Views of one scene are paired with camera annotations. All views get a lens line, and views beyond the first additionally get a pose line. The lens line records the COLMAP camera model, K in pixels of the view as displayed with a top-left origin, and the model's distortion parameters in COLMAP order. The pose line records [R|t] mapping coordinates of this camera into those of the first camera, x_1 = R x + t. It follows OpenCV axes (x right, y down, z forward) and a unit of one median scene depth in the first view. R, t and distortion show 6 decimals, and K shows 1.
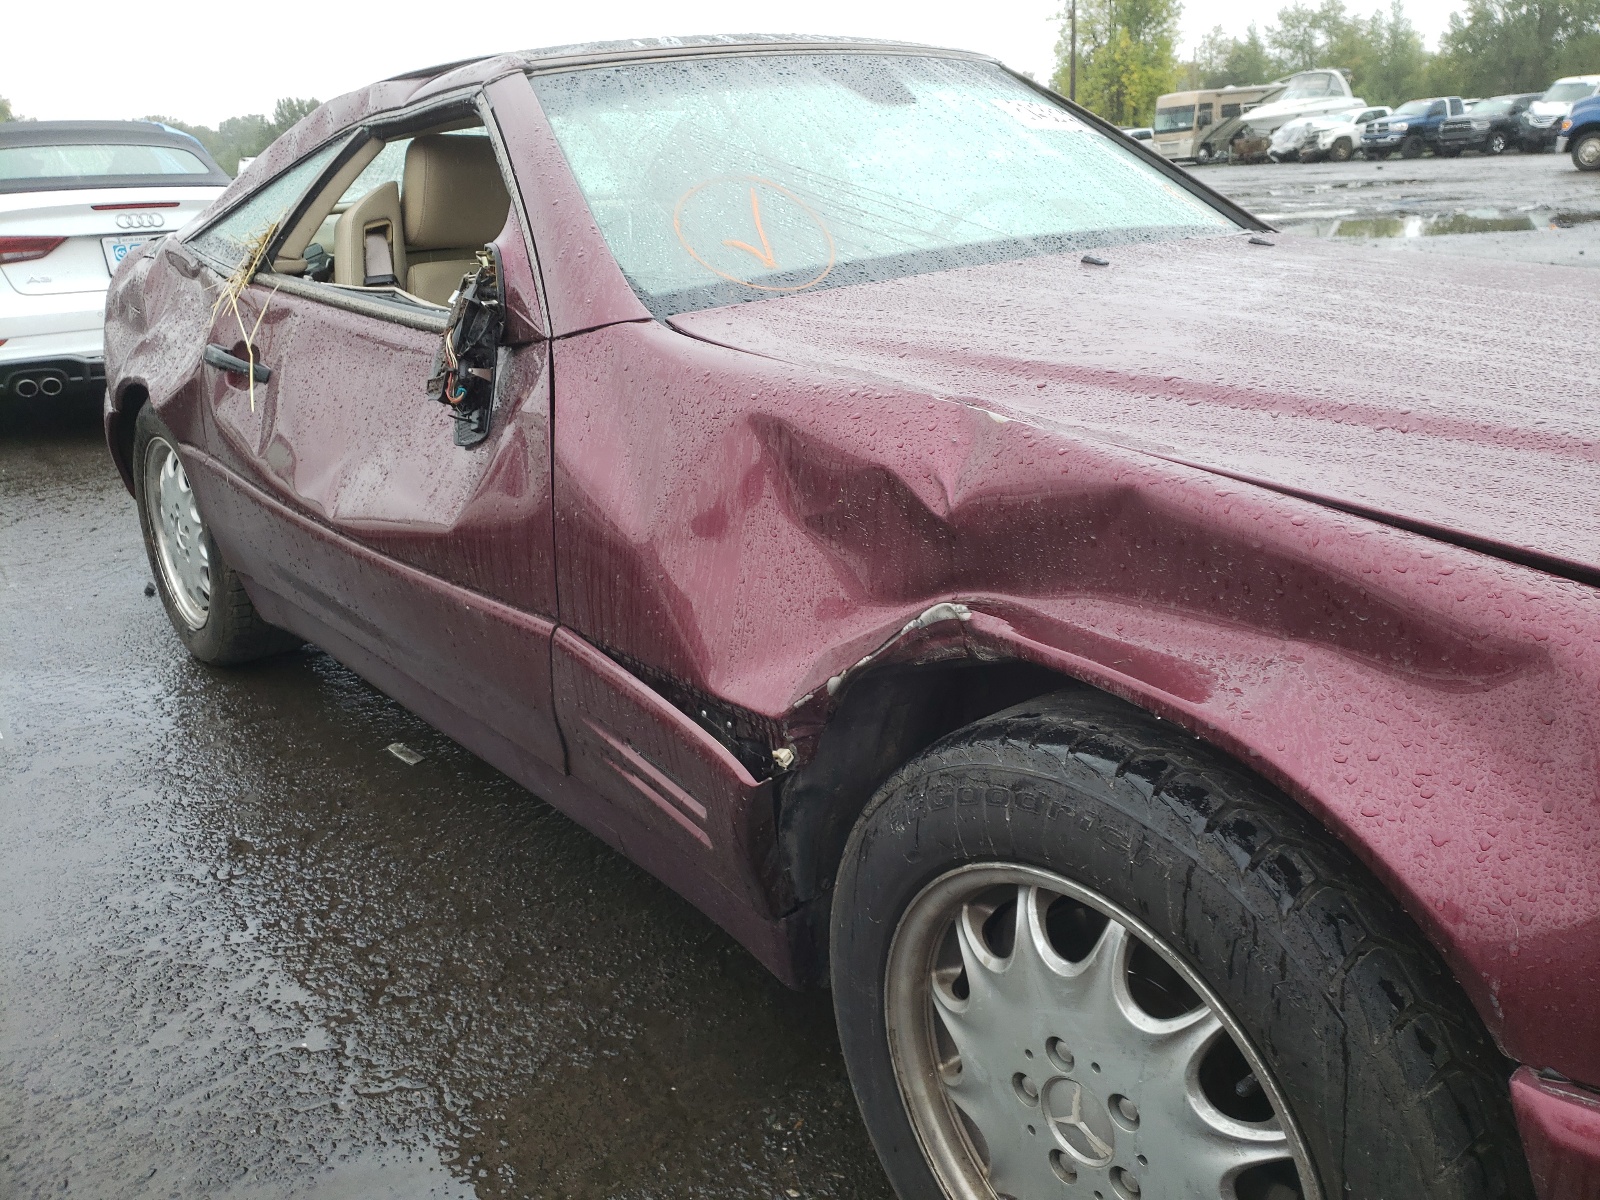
lens RADIAL K [[1301.8, 0, 800.0], [0, 1301.8, 600.0], [0, 0, 1]] dist [0.081512, -0.086190]
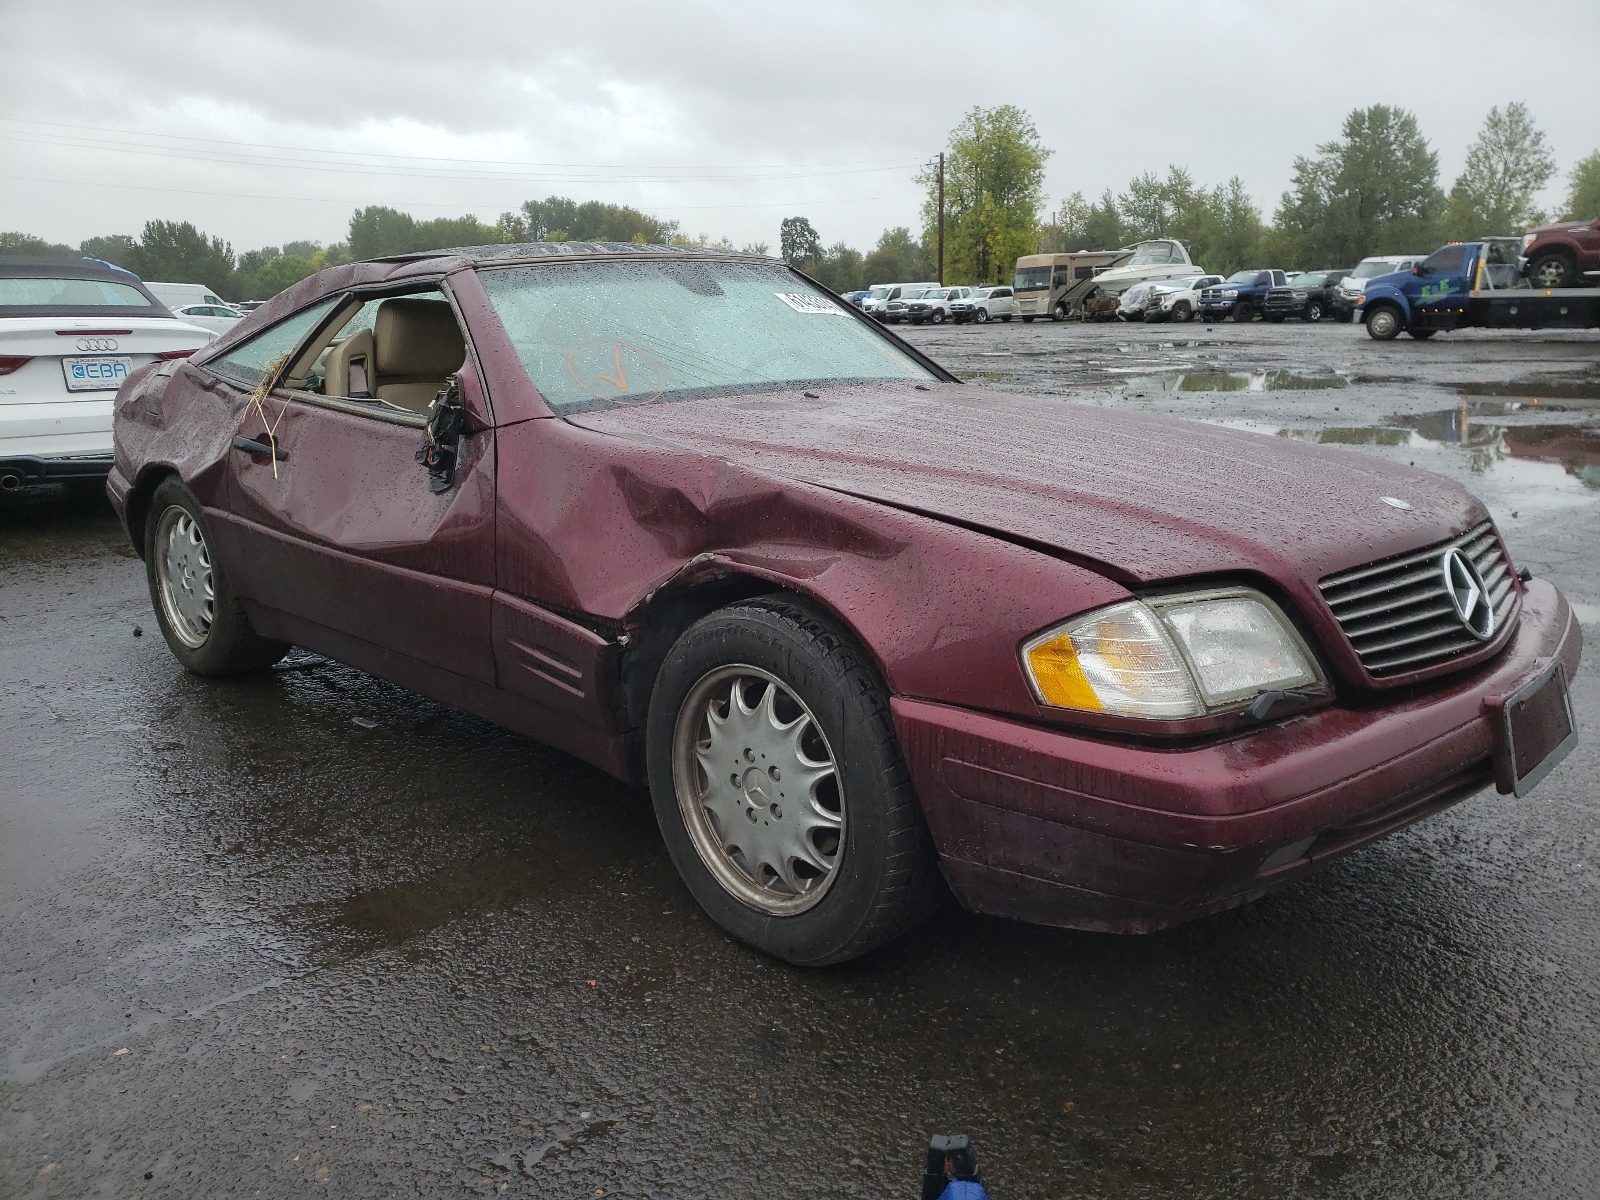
lens RADIAL K [[1301.8, 0, 800.0], [0, 1301.8, 600.0], [0, 0, 1]] dist [0.081512, -0.086190]
pose [[0.995569, 0.012919, 0.093145, 0.046487], [-0.003495, 0.994917, -0.100636, 0.176421], [-0.093971, 0.099864, 0.990554, -0.643142]]
